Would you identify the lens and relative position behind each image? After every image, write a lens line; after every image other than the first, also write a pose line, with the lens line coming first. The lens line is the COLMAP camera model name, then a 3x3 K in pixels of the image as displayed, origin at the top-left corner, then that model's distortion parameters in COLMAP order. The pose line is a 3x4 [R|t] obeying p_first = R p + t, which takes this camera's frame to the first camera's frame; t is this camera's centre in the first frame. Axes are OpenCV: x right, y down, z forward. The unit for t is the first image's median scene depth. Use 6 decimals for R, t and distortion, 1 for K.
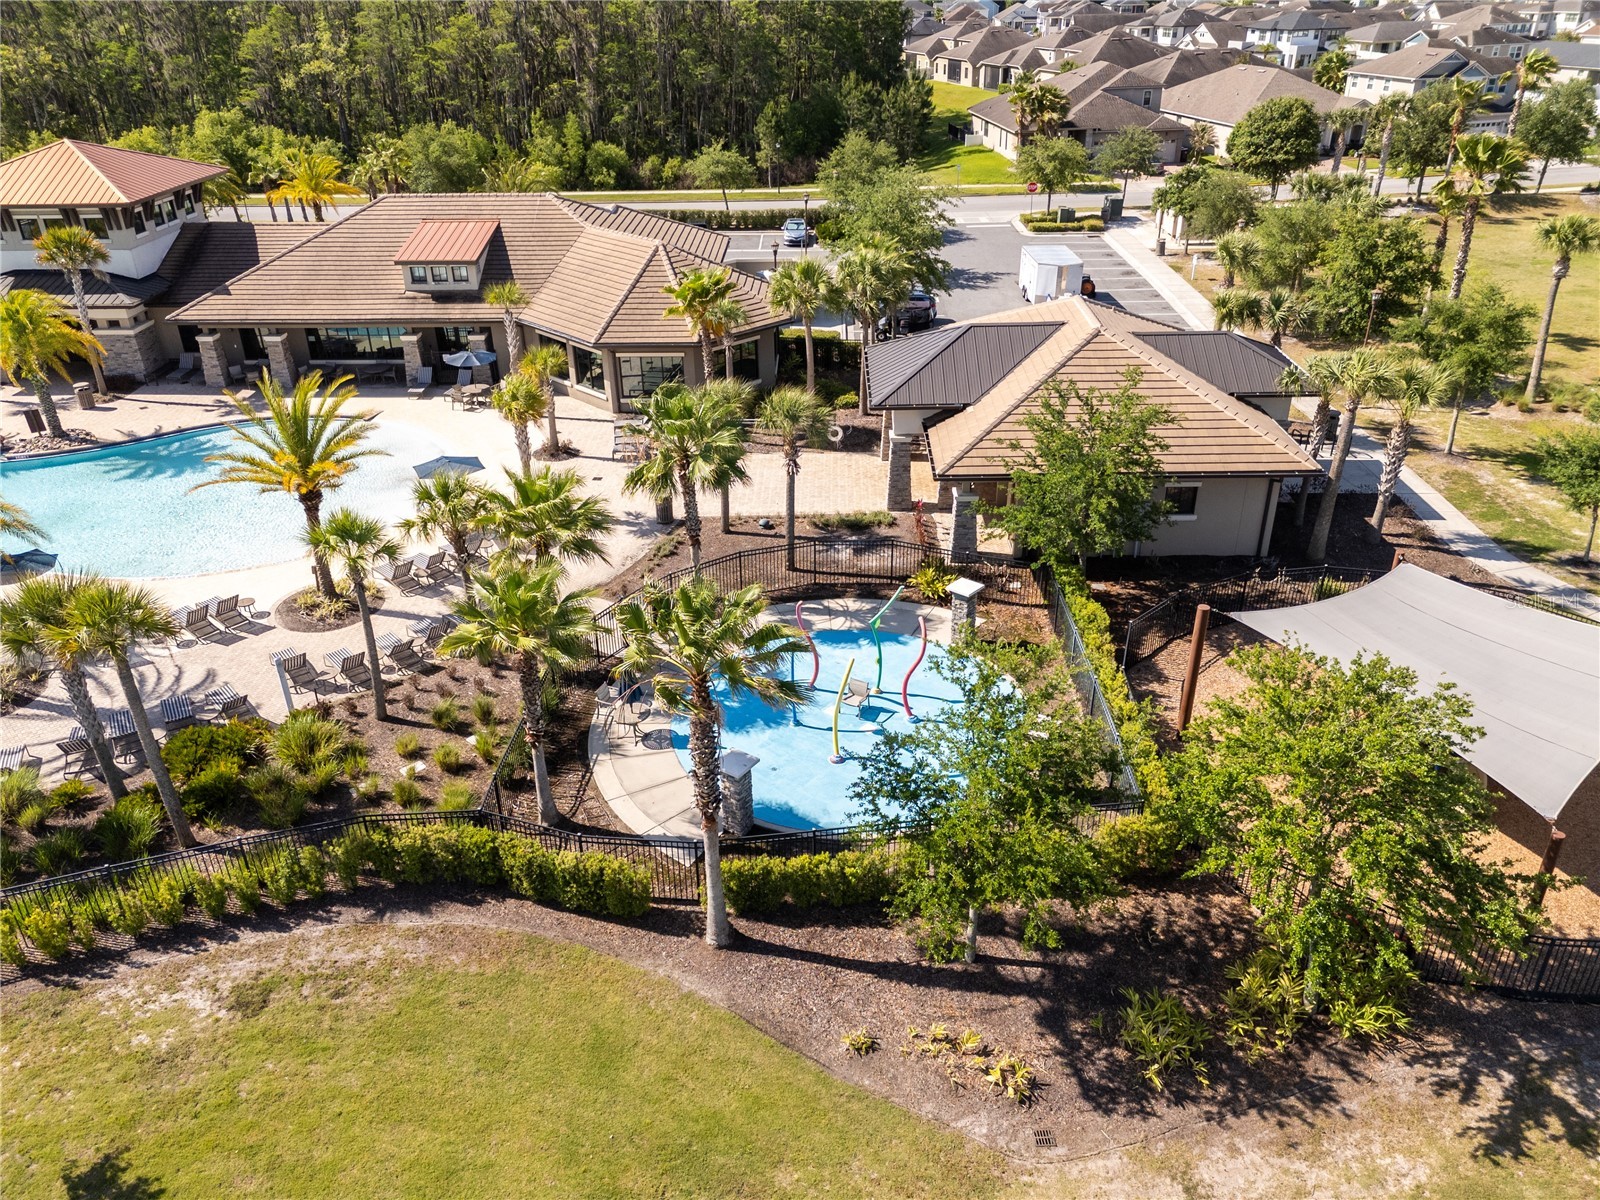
lens RADIAL K [[1169.9, 0, 804.6], [0, 1169.9, 583.4], [0, 0, 1]] dist [0.069292, -0.069464]
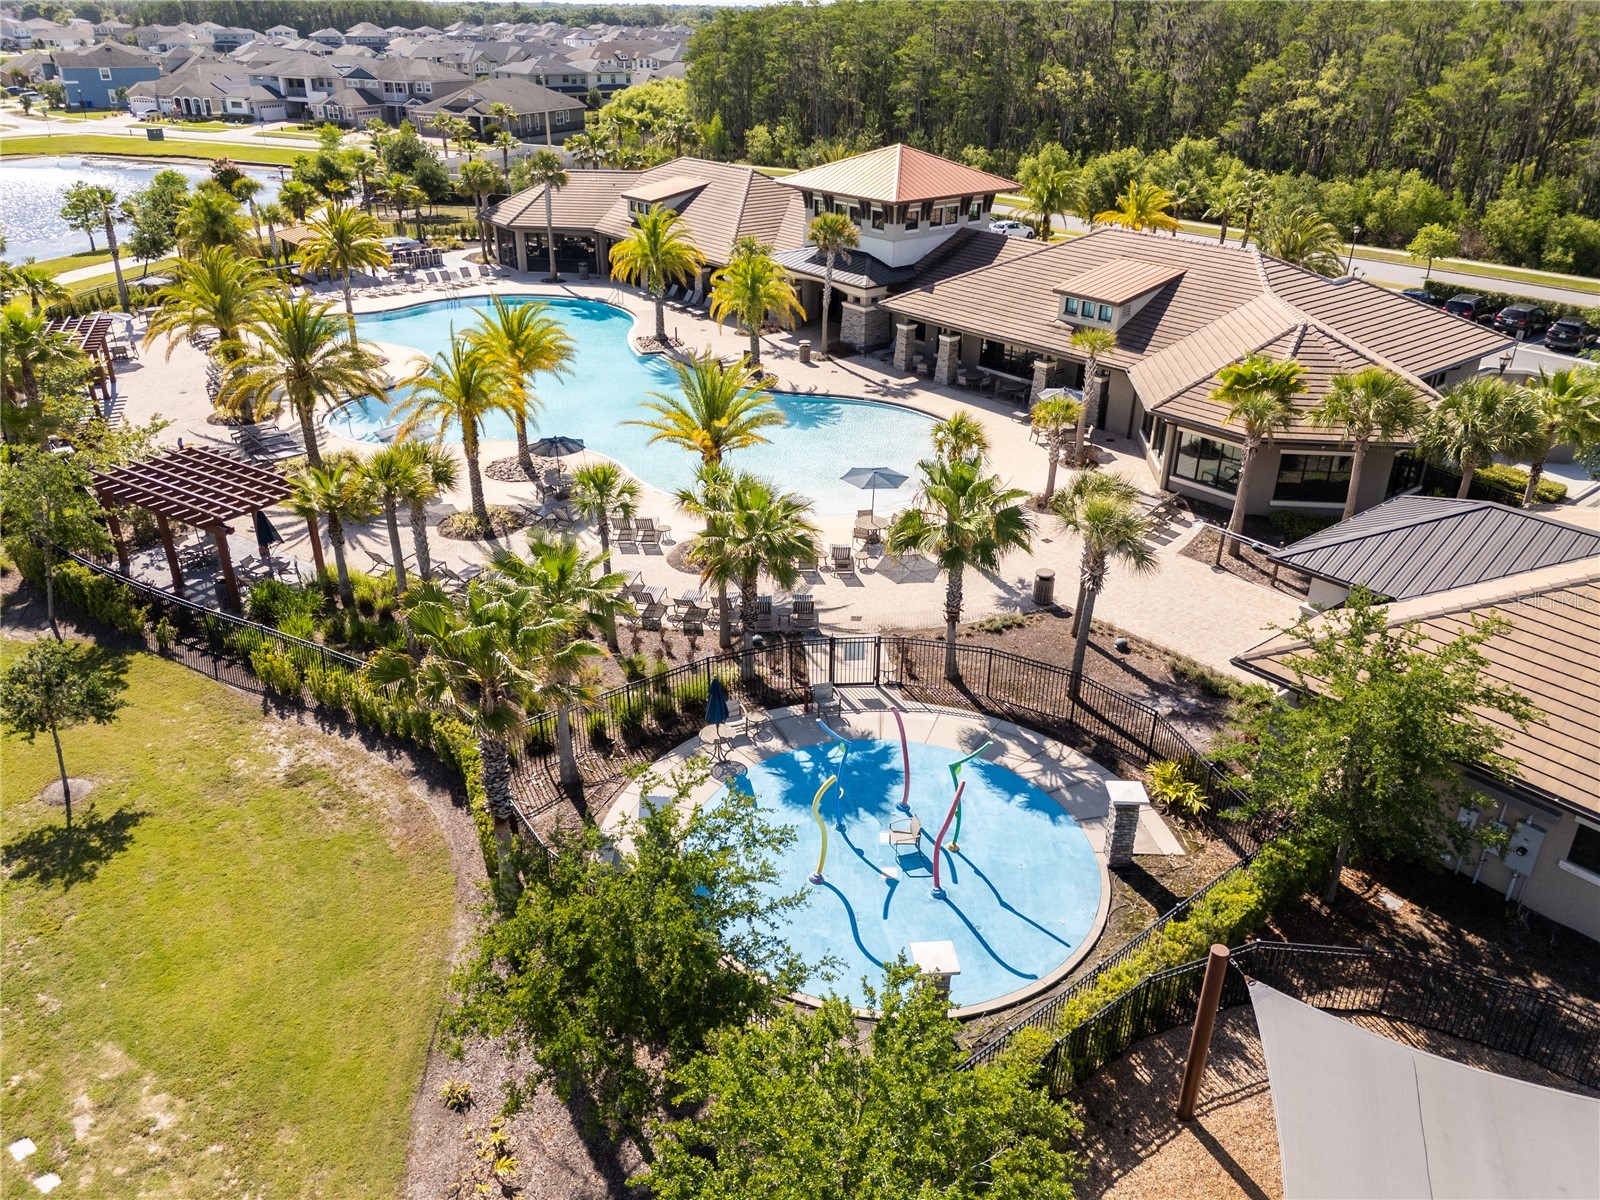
lens RADIAL K [[1165.2, 0, 800.0], [0, 1165.2, 600.0], [0, 0, 1]] dist [0.064987, -0.062413]
pose [[0.653892, 0.358571, -0.666223, 0.277312], [-0.366668, 0.920430, 0.135508, -0.082959], [0.661801, 0.155675, 0.733338, 0.157804]]
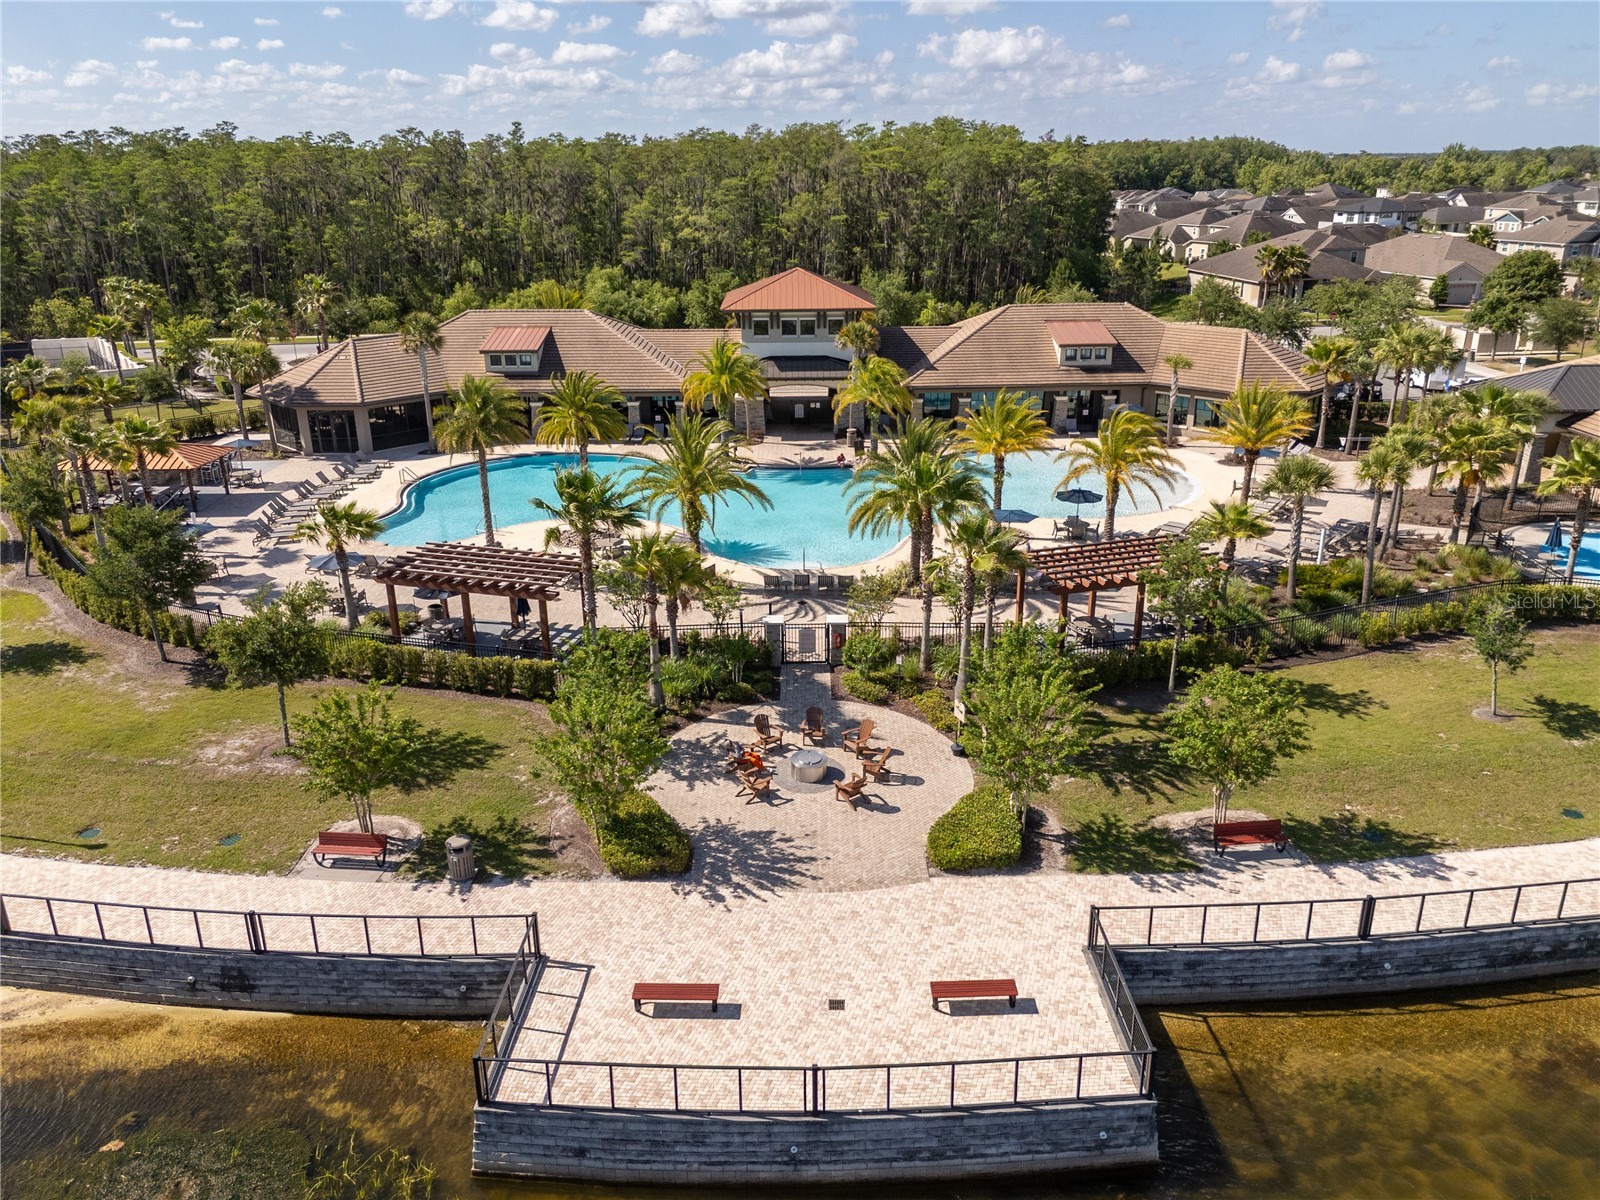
lens RADIAL K [[1165.2, 0, 800.0], [0, 1165.2, 600.0], [0, 0, 1]] dist [0.064987, -0.062413]
pose [[0.999665, -0.003057, 0.025719, -0.694341], [0.006242, 0.992178, -0.124674, 0.207523], [-0.025137, 0.124793, 0.991864, -0.357804]]
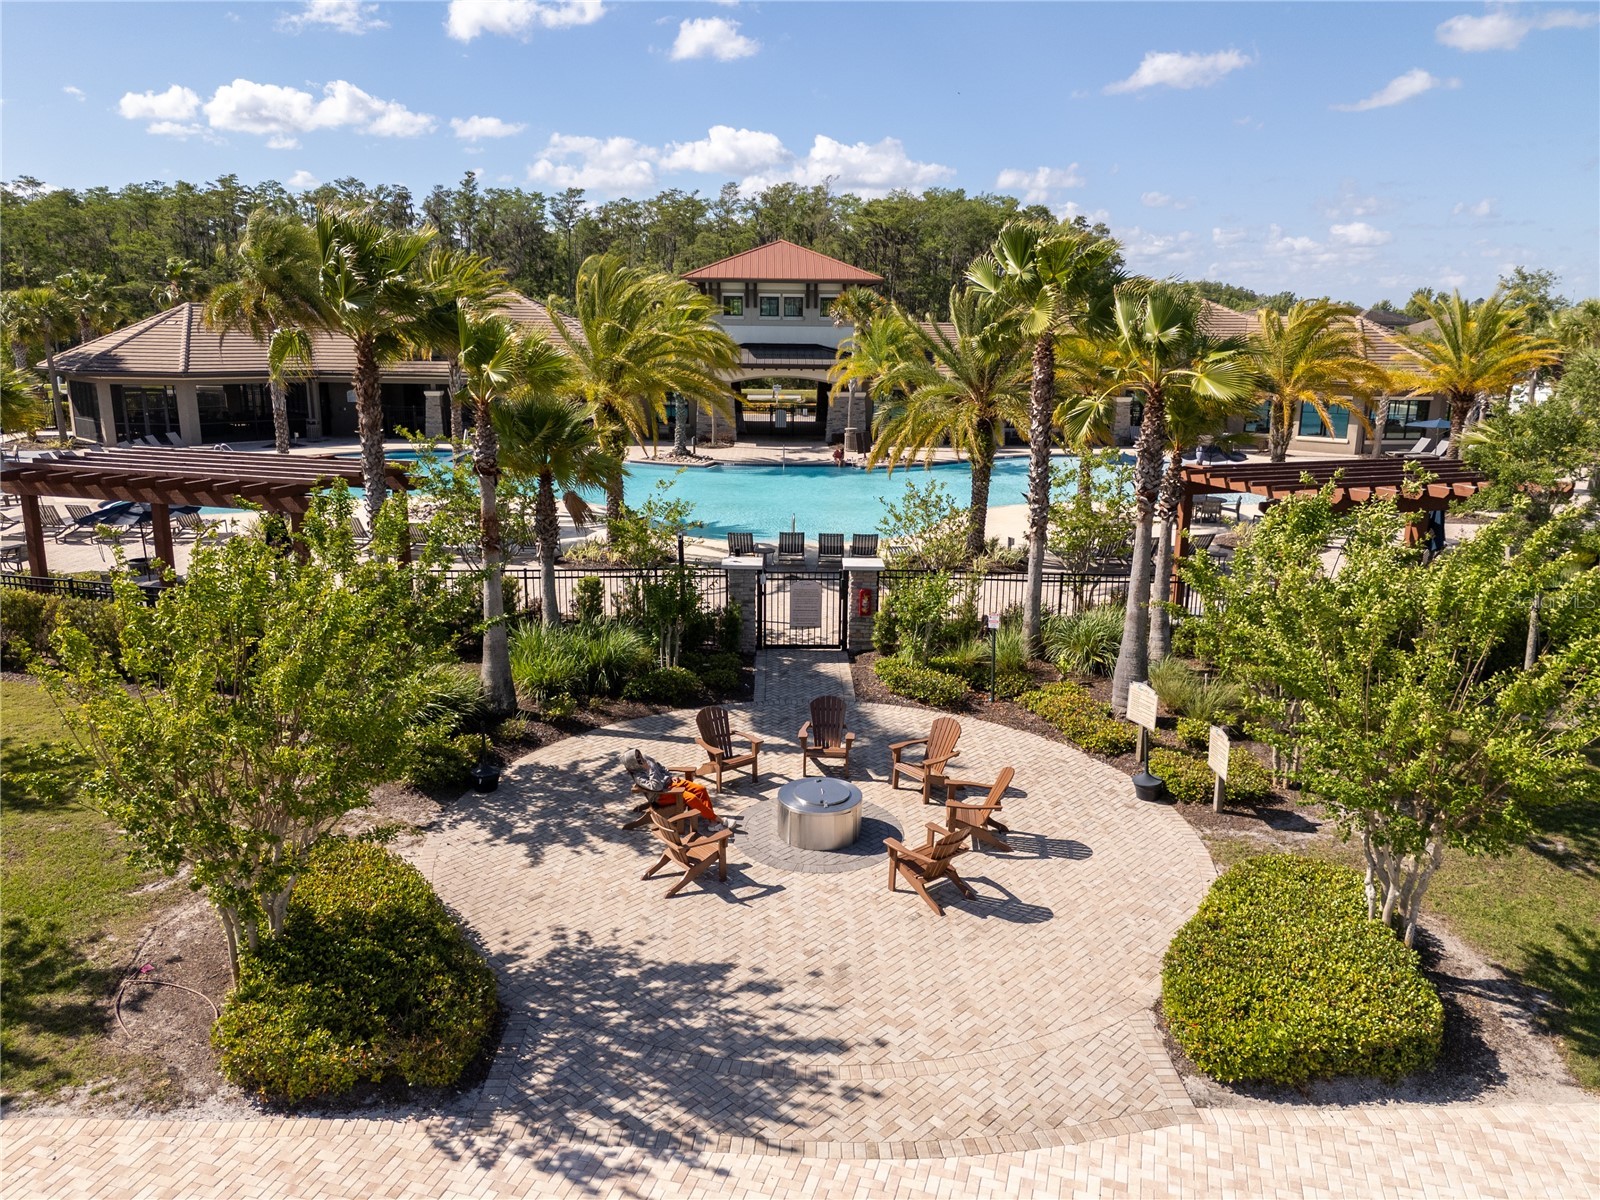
lens RADIAL K [[1165.2, 0, 800.0], [0, 1165.2, 600.0], [0, 0, 1]] dist [0.064987, -0.062413]
pose [[0.998592, 0.016120, 0.050535, -0.692613], [-0.003153, 0.969059, -0.246810, 0.238400], [-0.052950, 0.246303, 0.967745, 0.019351]]
